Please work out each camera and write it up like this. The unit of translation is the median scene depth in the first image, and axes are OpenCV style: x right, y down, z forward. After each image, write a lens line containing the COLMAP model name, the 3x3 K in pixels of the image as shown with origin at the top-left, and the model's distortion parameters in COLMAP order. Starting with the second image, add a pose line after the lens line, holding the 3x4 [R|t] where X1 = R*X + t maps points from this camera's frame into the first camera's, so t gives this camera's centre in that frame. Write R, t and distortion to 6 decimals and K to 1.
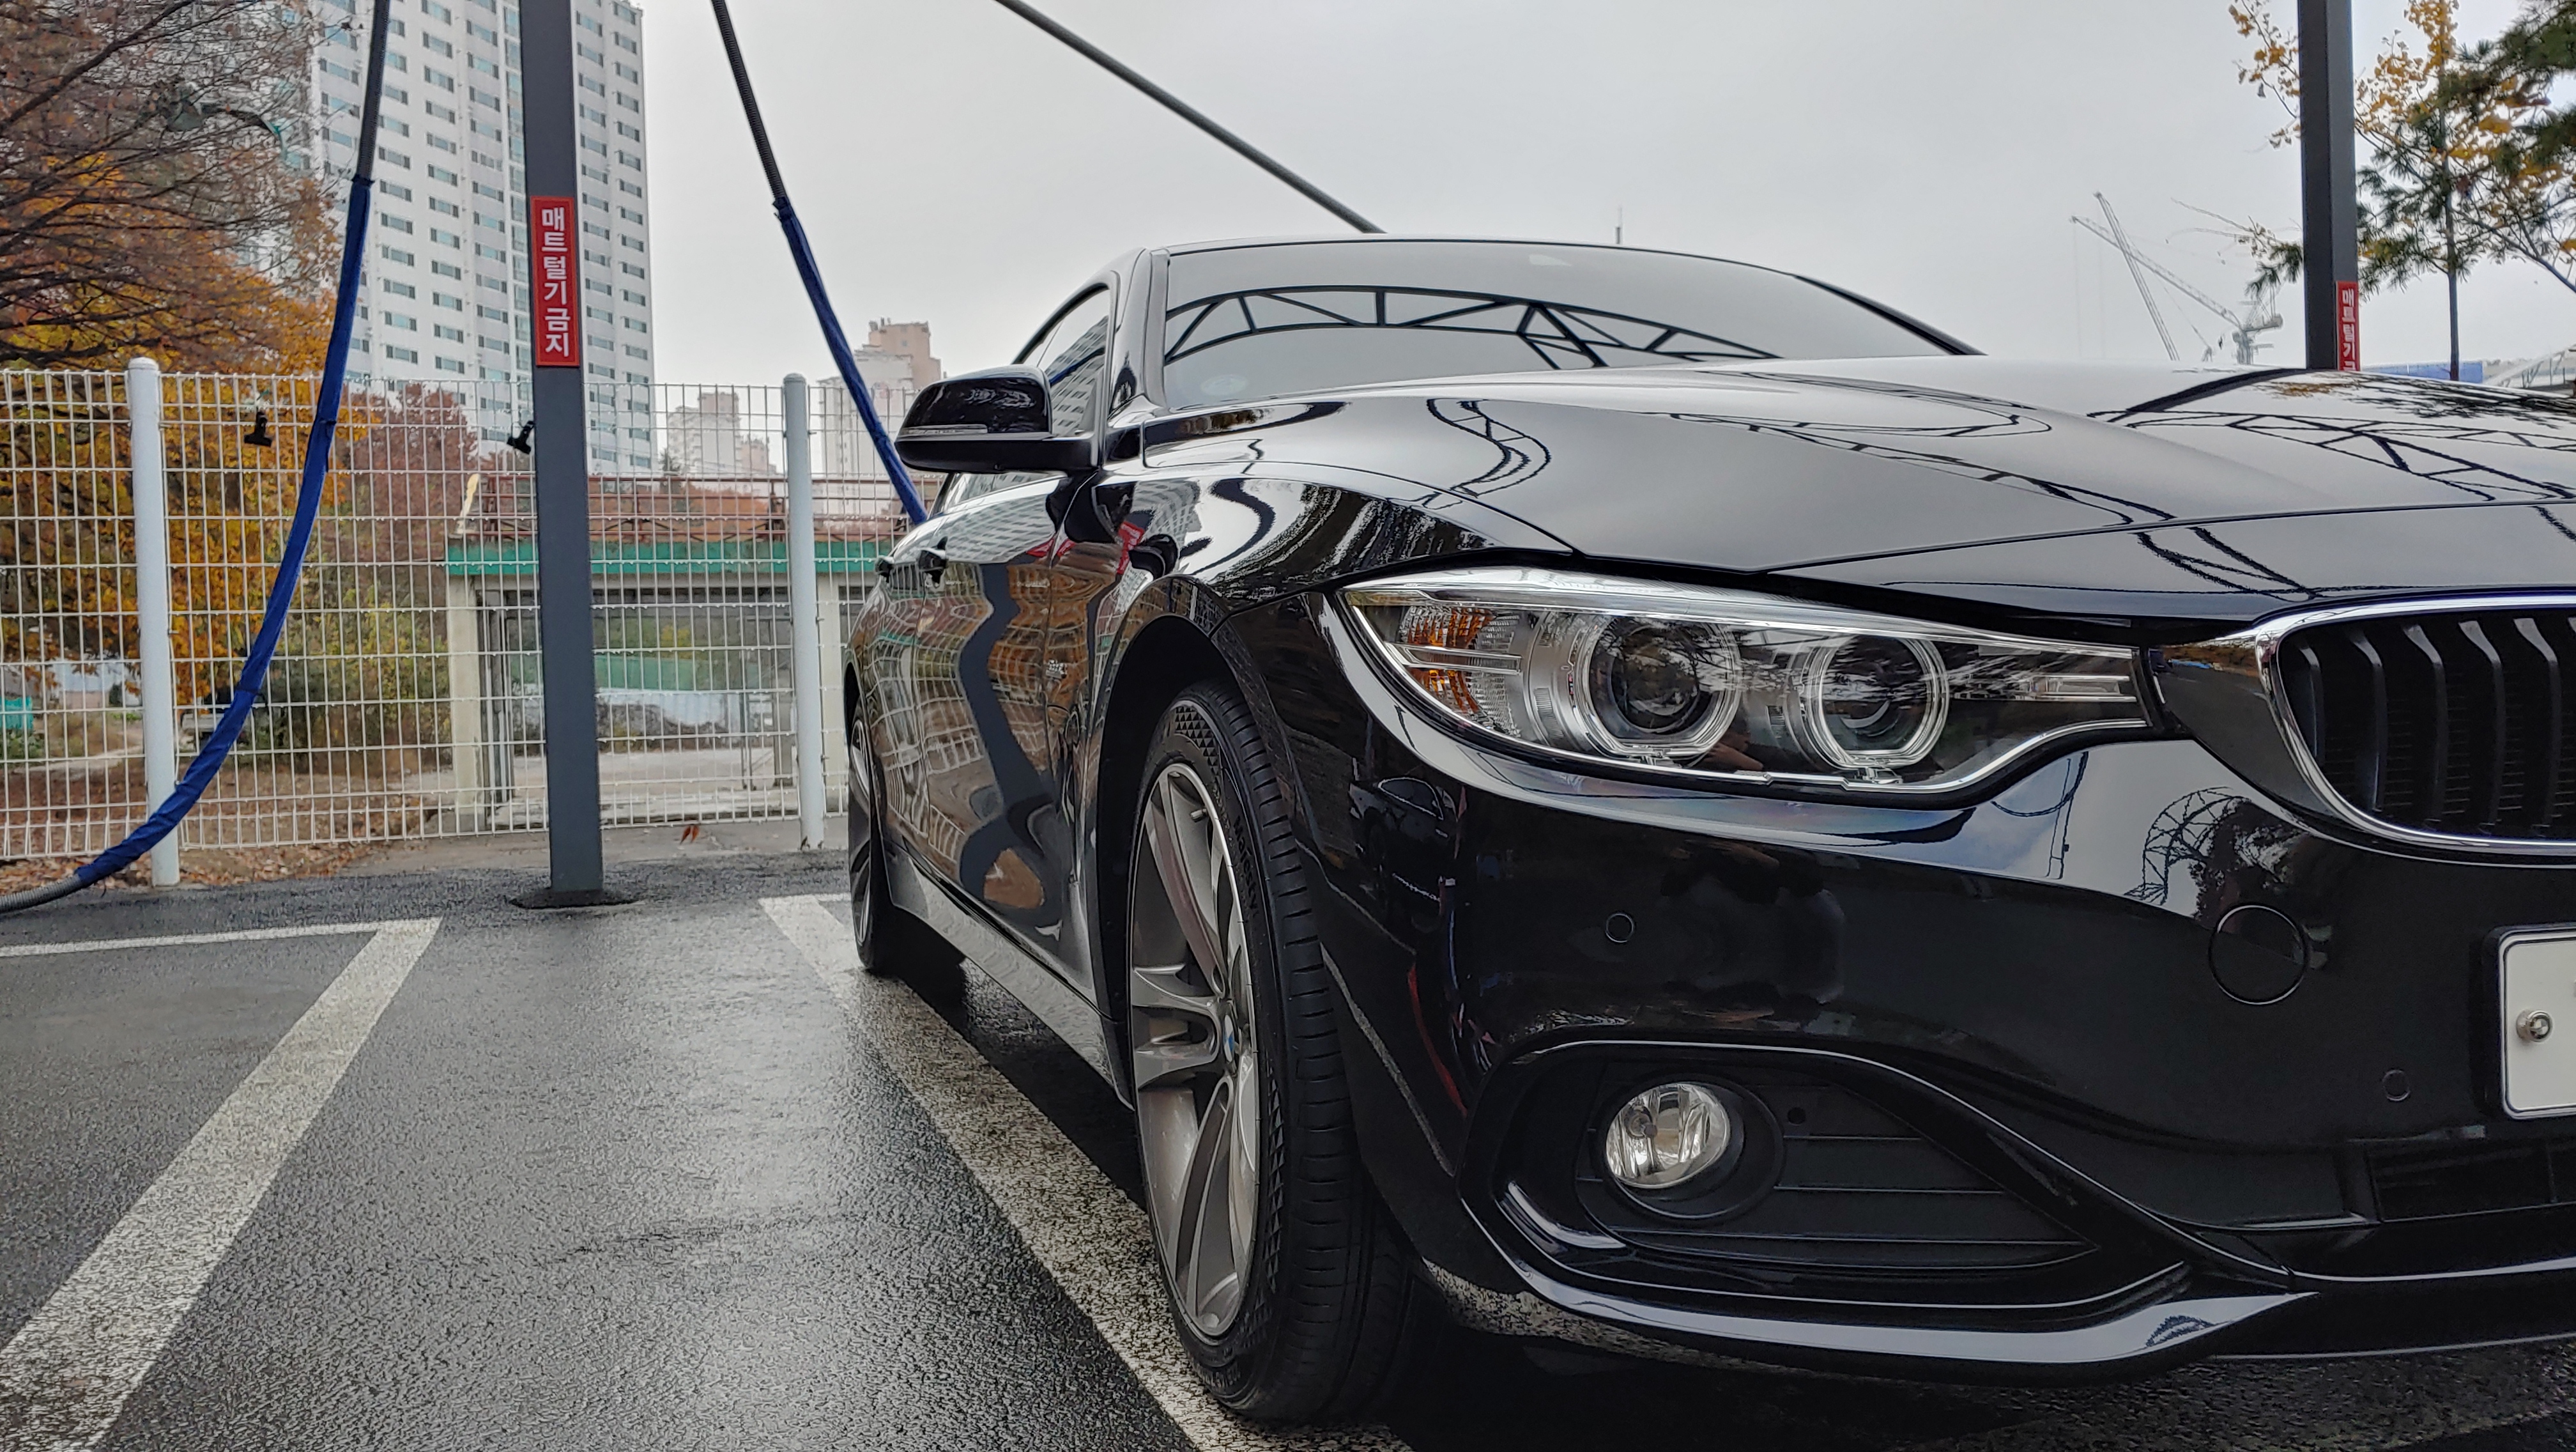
lens RADIAL K [[1978.1, 0, 1279.6], [0, 1978.1, 720.8], [0, 0, 1]] dist [-0.007637, -0.008368]
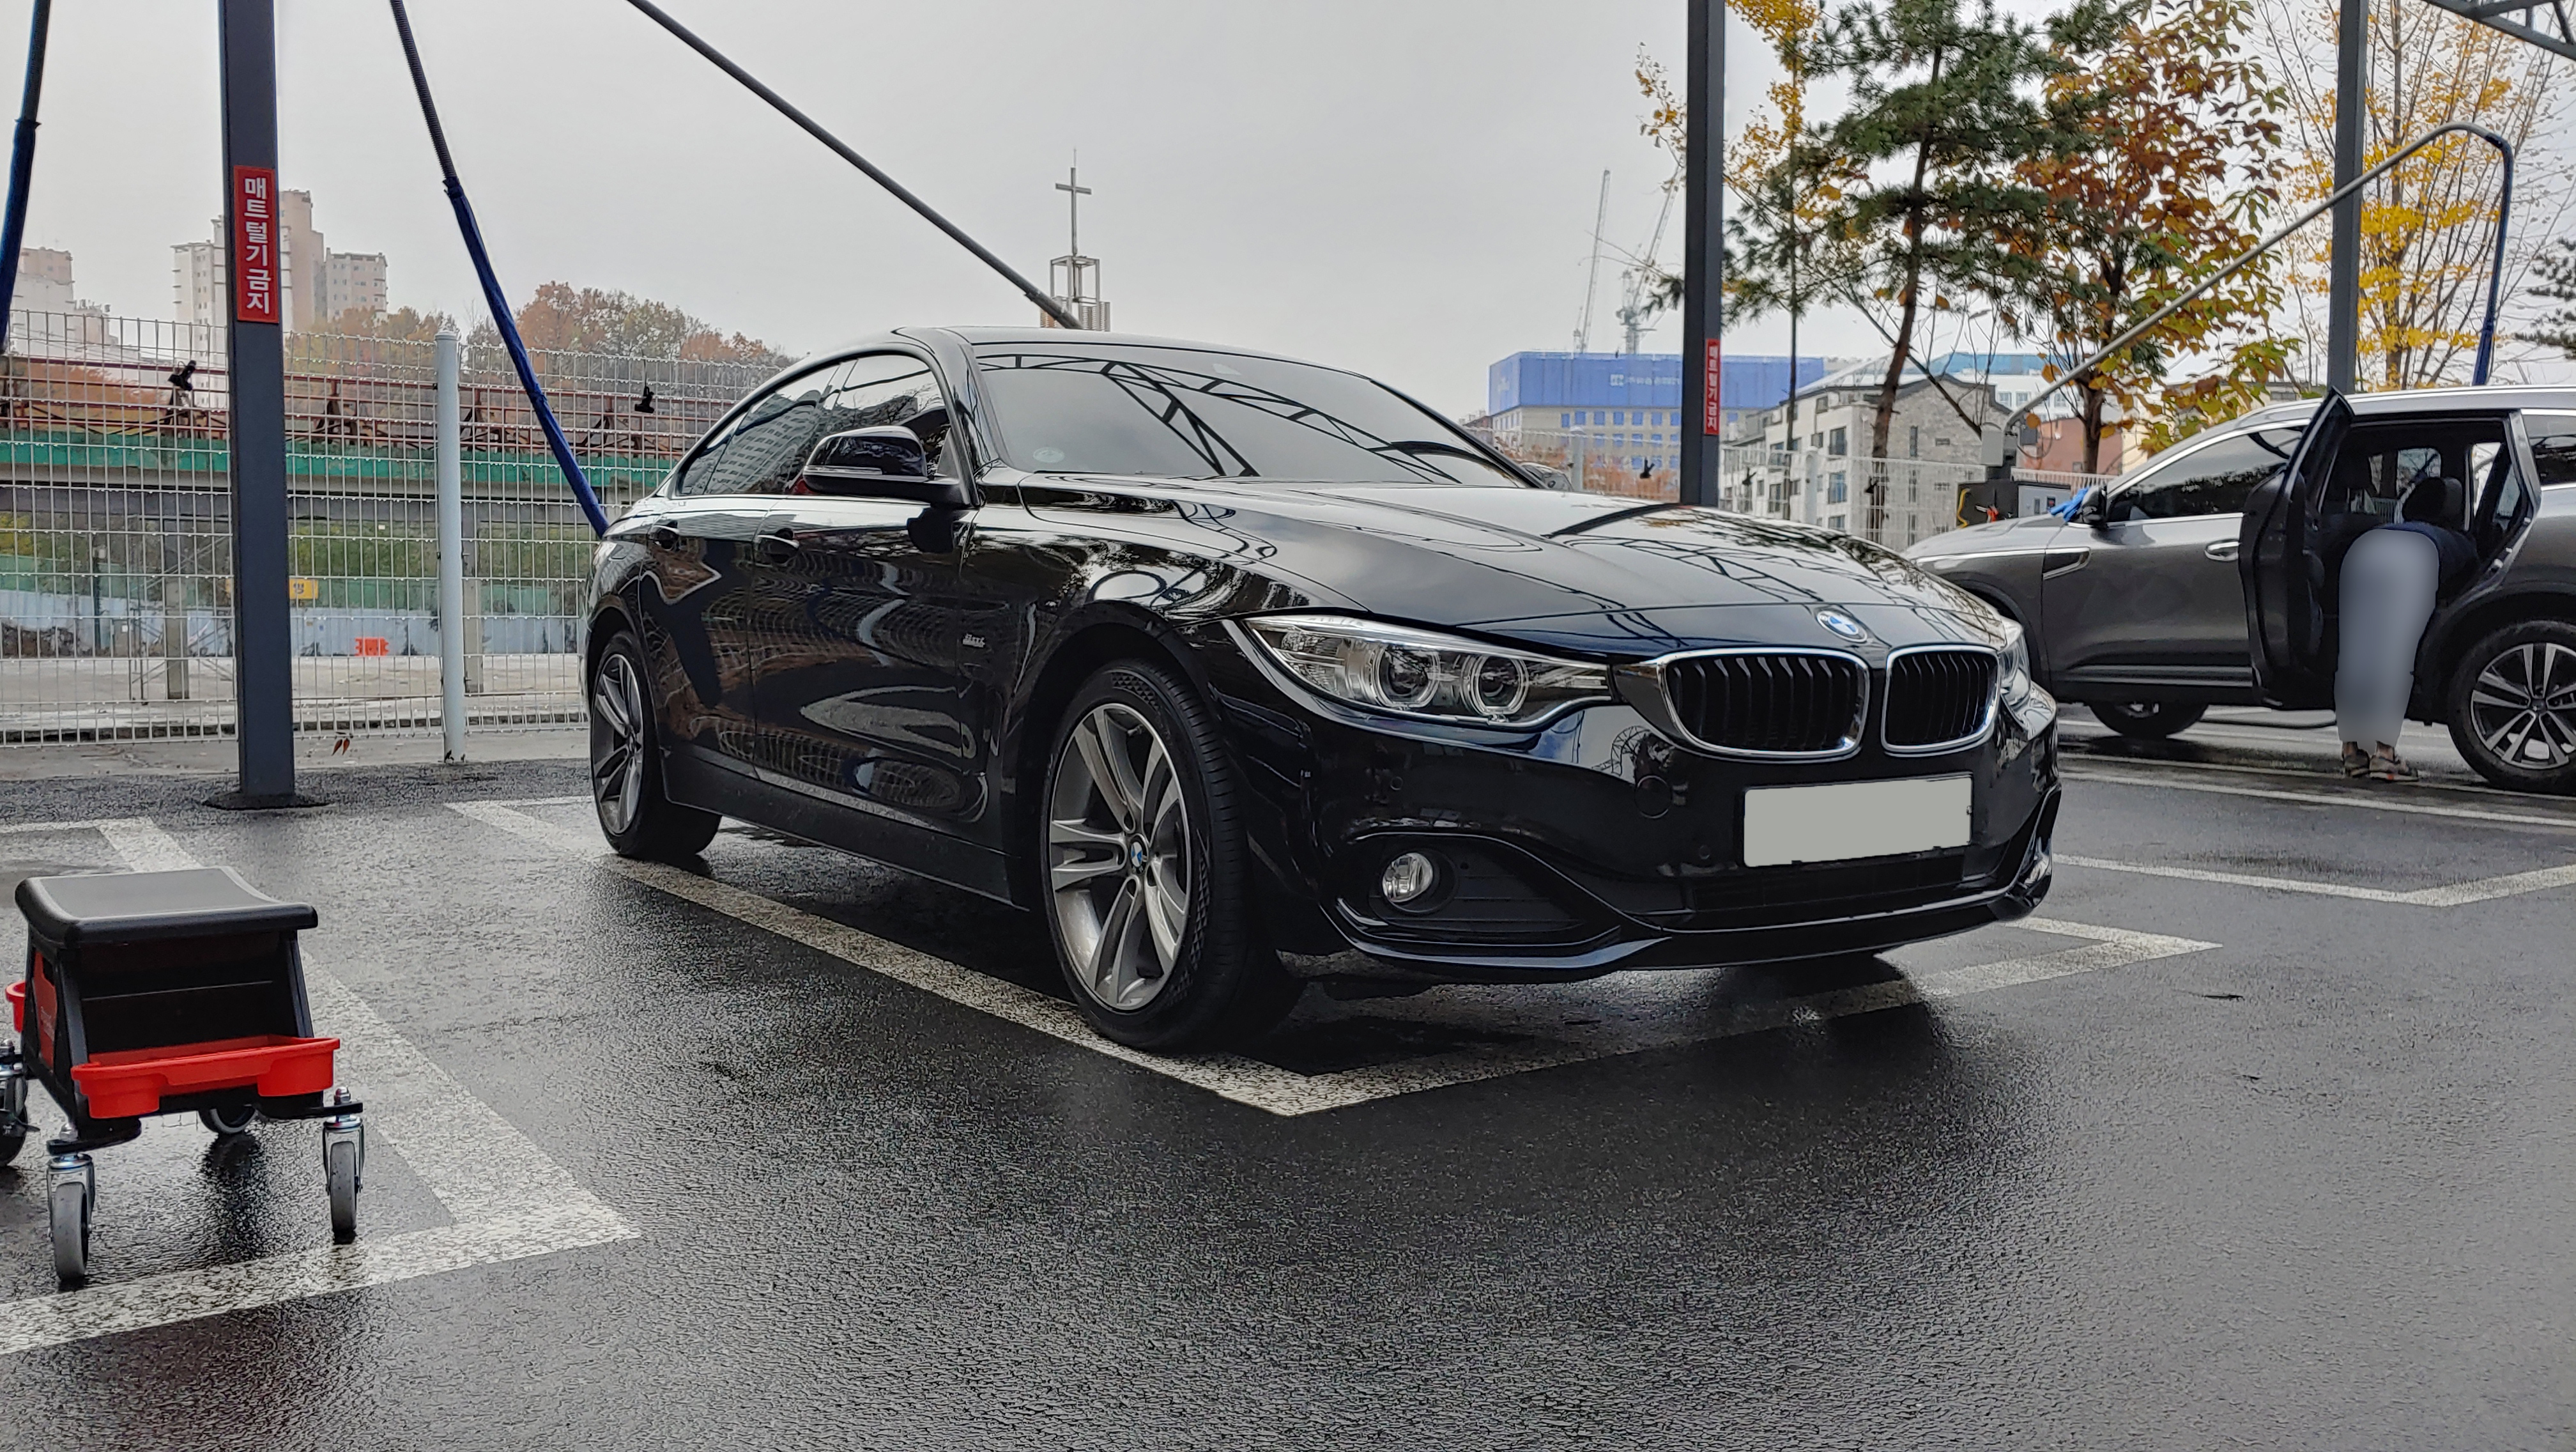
lens RADIAL K [[1978.1, 0, 1298.2], [0, 1978.1, 728.7], [0, 0, 1]] dist [-0.007637, -0.008368]
pose [[0.956860, 0.018101, 0.289985, -0.049655], [-0.029371, 0.998971, 0.034559, -0.002770], [-0.289061, -0.041585, 0.956407, -0.094607]]
